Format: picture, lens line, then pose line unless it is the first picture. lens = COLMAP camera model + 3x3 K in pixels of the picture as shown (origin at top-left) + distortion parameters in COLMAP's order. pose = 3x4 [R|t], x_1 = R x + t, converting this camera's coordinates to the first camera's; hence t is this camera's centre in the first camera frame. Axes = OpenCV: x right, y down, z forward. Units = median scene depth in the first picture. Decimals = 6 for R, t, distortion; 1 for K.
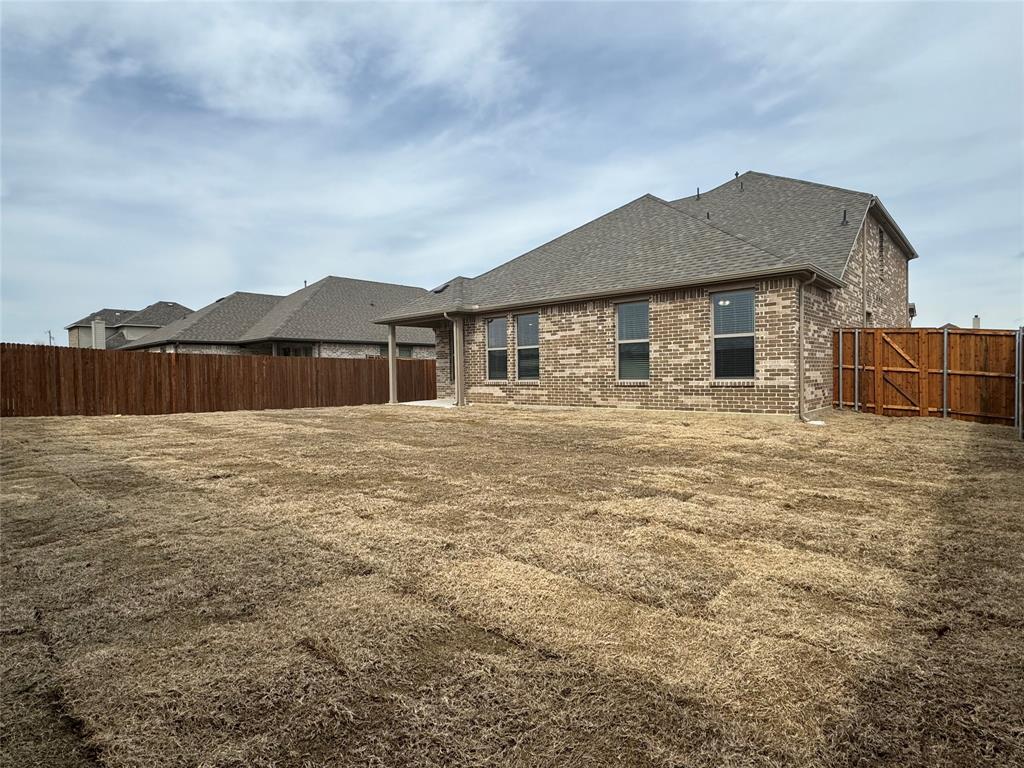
lens RADIAL K [[533.0, 0, 511.7], [0, 533.0, 383.4], [0, 0, 1]] dist [-0.000712, -0.000050]
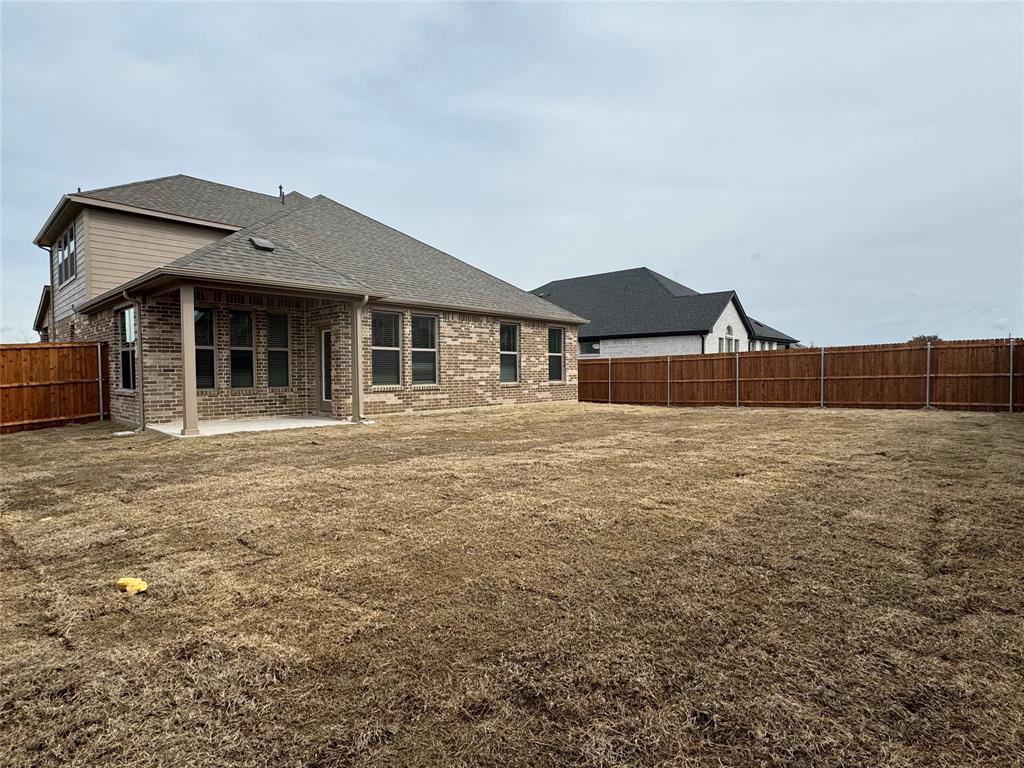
lens RADIAL K [[533.0, 0, 511.9], [0, 533.0, 384.5], [0, 0, 1]] dist [-0.000712, -0.000050]
pose [[0.005797, -0.006727, 0.999961, -0.998145], [0.025657, 0.999649, 0.006576, -0.009097], [-0.999654, 0.025618, 0.005967, 0.913595]]
